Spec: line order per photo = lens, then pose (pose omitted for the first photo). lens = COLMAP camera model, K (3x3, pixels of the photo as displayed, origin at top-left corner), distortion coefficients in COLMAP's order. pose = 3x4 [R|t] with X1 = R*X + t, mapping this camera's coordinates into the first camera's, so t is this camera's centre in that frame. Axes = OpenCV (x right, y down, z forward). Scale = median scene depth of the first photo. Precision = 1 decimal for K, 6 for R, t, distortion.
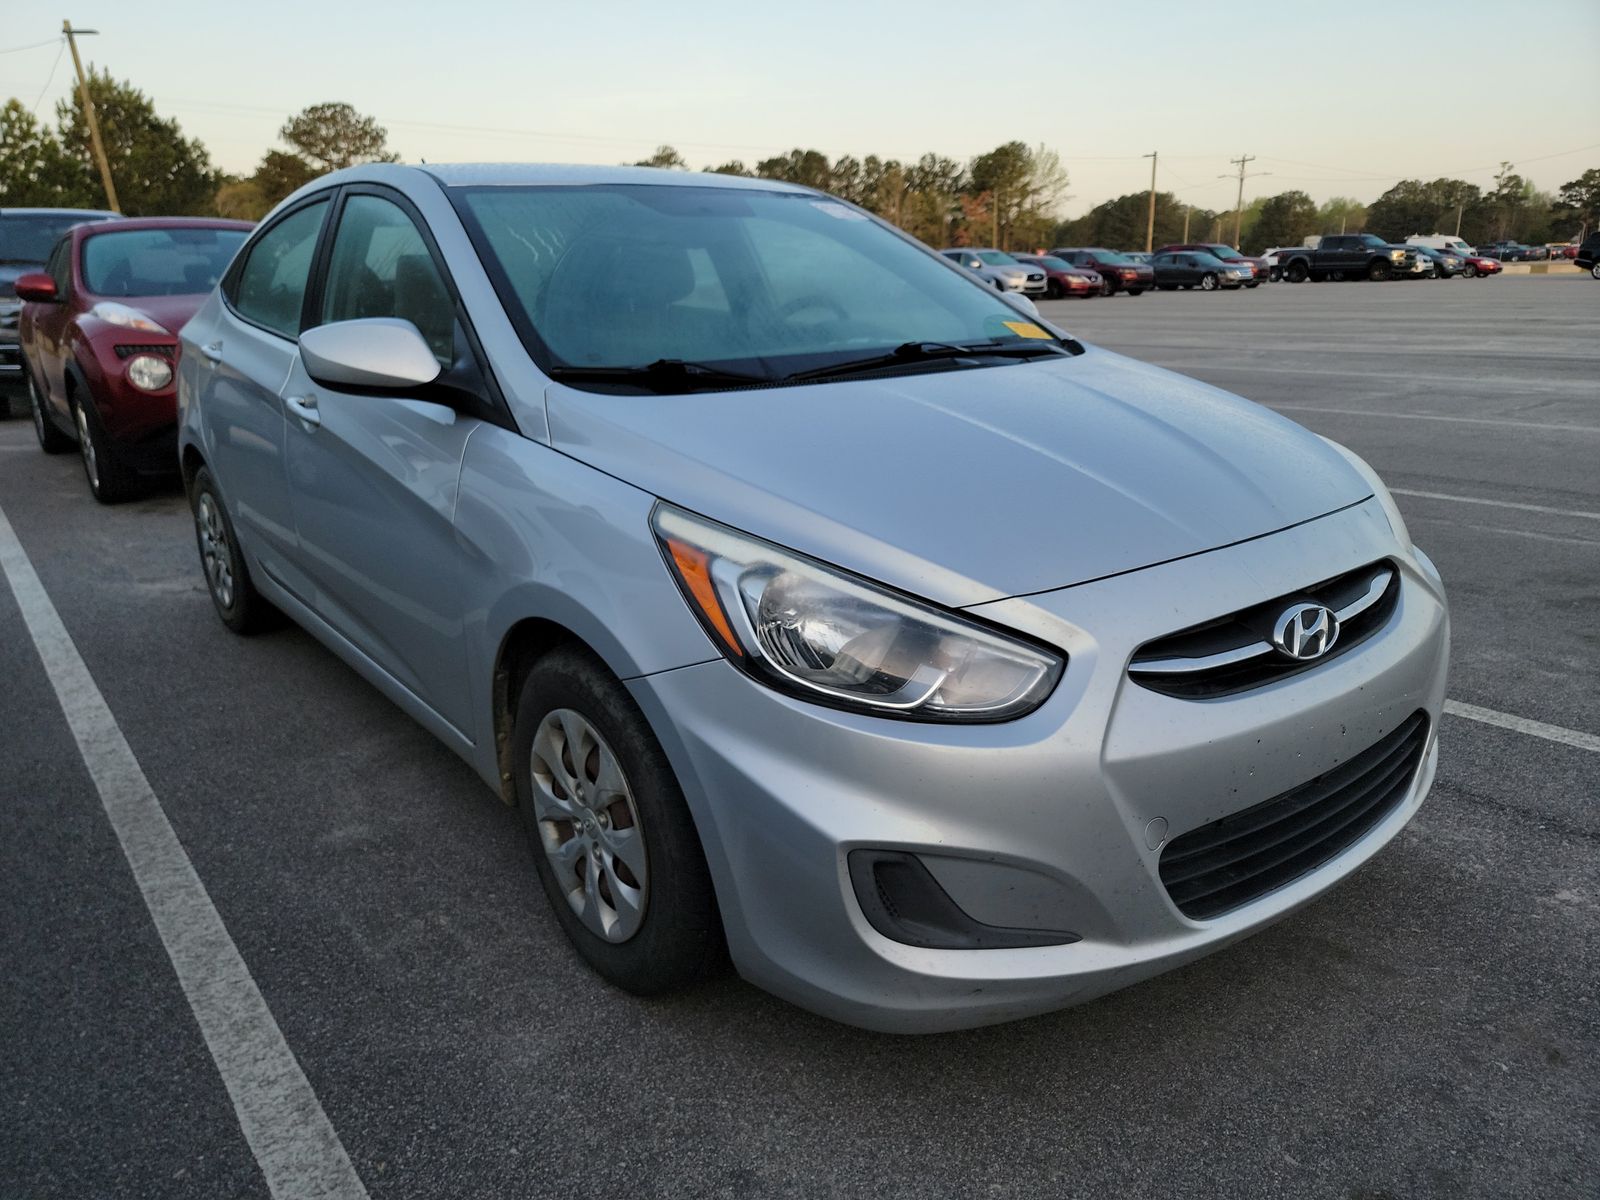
lens RADIAL K [[1123.6, 0, 797.8], [0, 1123.6, 594.1], [0, 0, 1]] dist [0.057881, -0.044123]
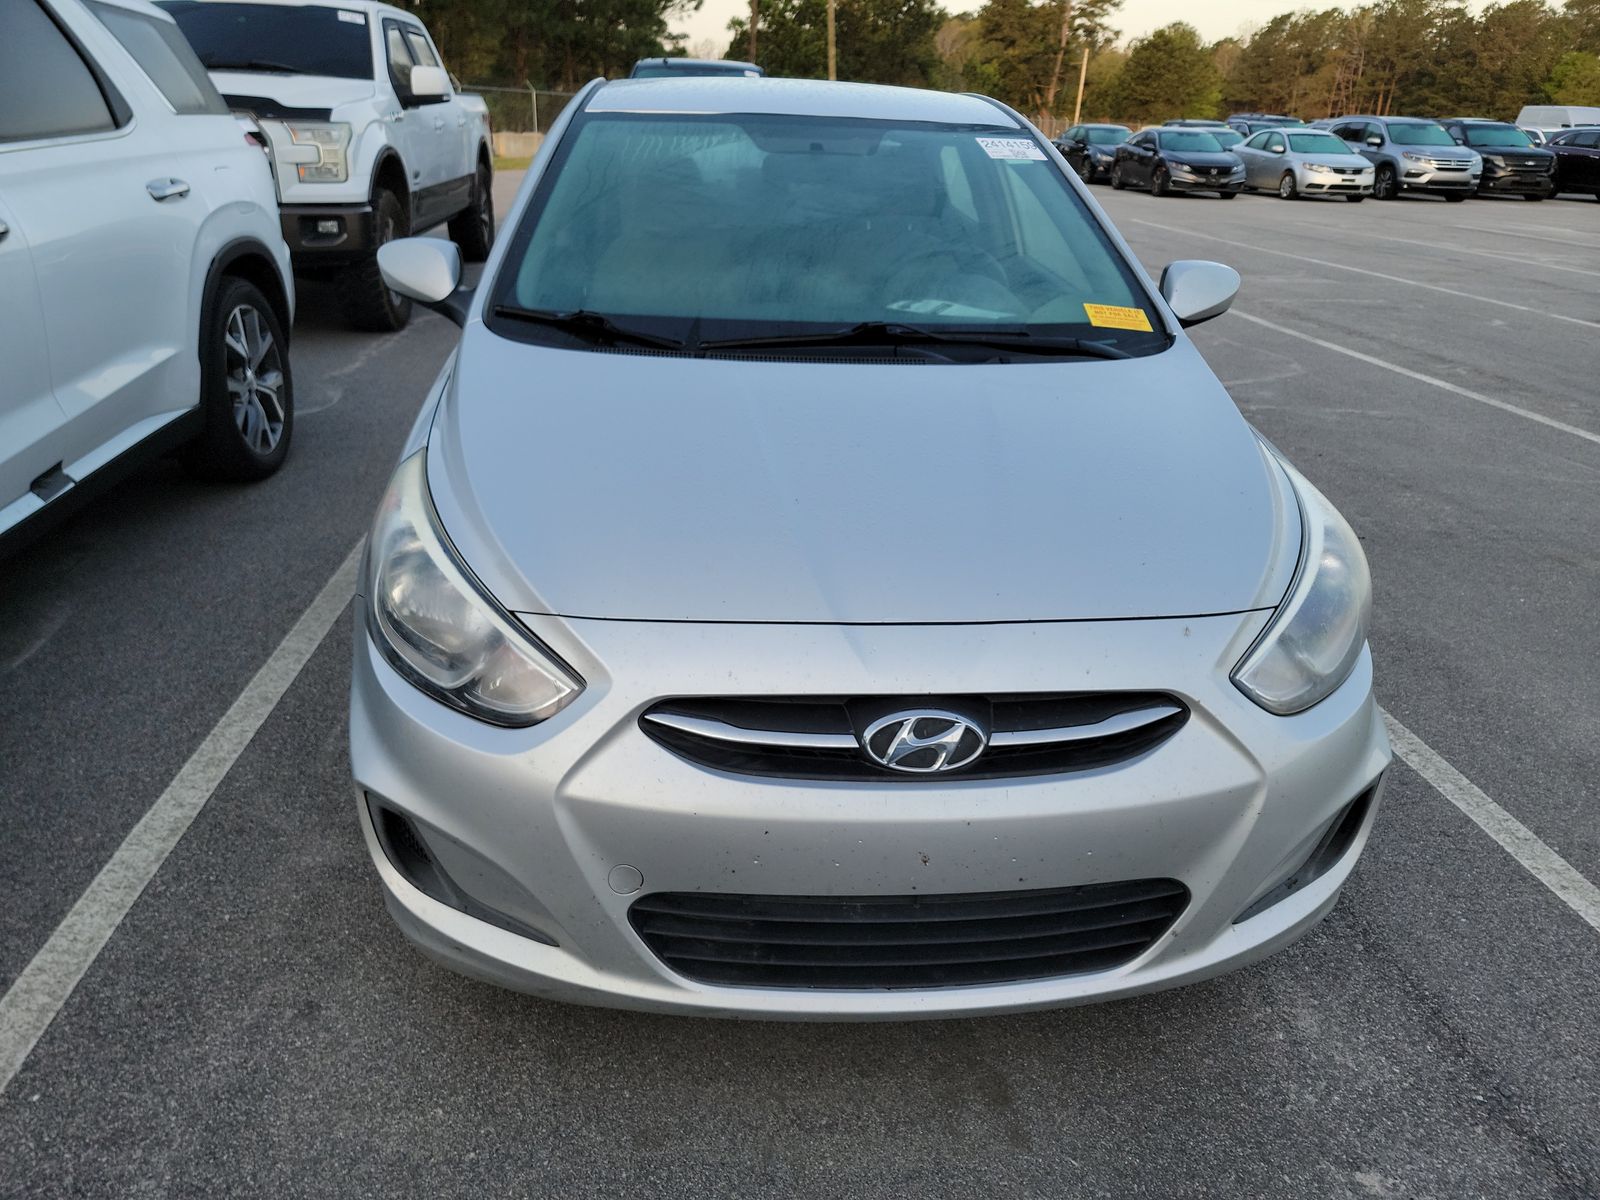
lens RADIAL K [[1123.6, 0, 796.3], [0, 1123.6, 607.7], [0, 0, 1]] dist [0.057881, -0.044123]
pose [[0.837389, 0.268117, -0.476334, 0.692266], [-0.204902, 0.961865, 0.181195, -0.188769], [0.506750, -0.054129, 0.860392, 0.185326]]
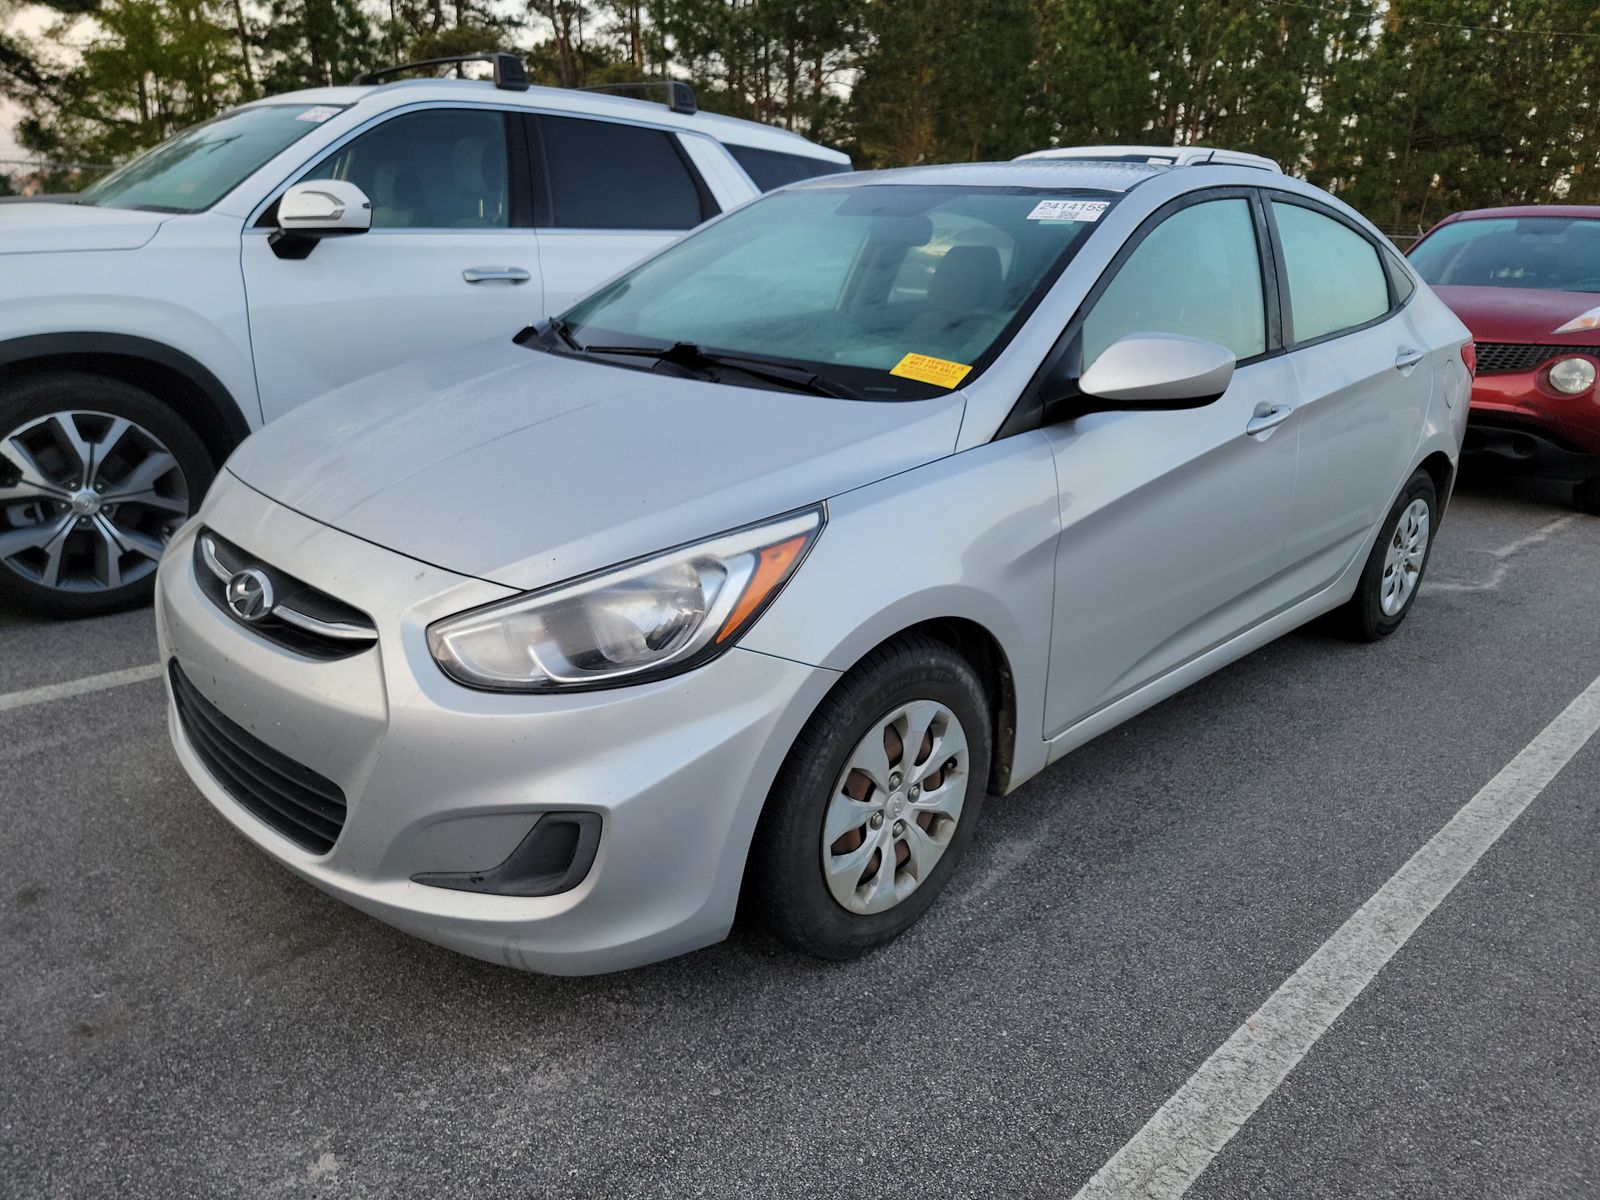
lens RADIAL K [[1123.6, 0, 798.4], [0, 1123.6, 607.5], [0, 0, 1]] dist [0.057881, -0.044123]
pose [[0.119281, 0.346328, -0.930499, 1.433987], [-0.321000, 0.900309, 0.293943, -0.422532], [0.939538, 0.263628, 0.218561, 1.162889]]
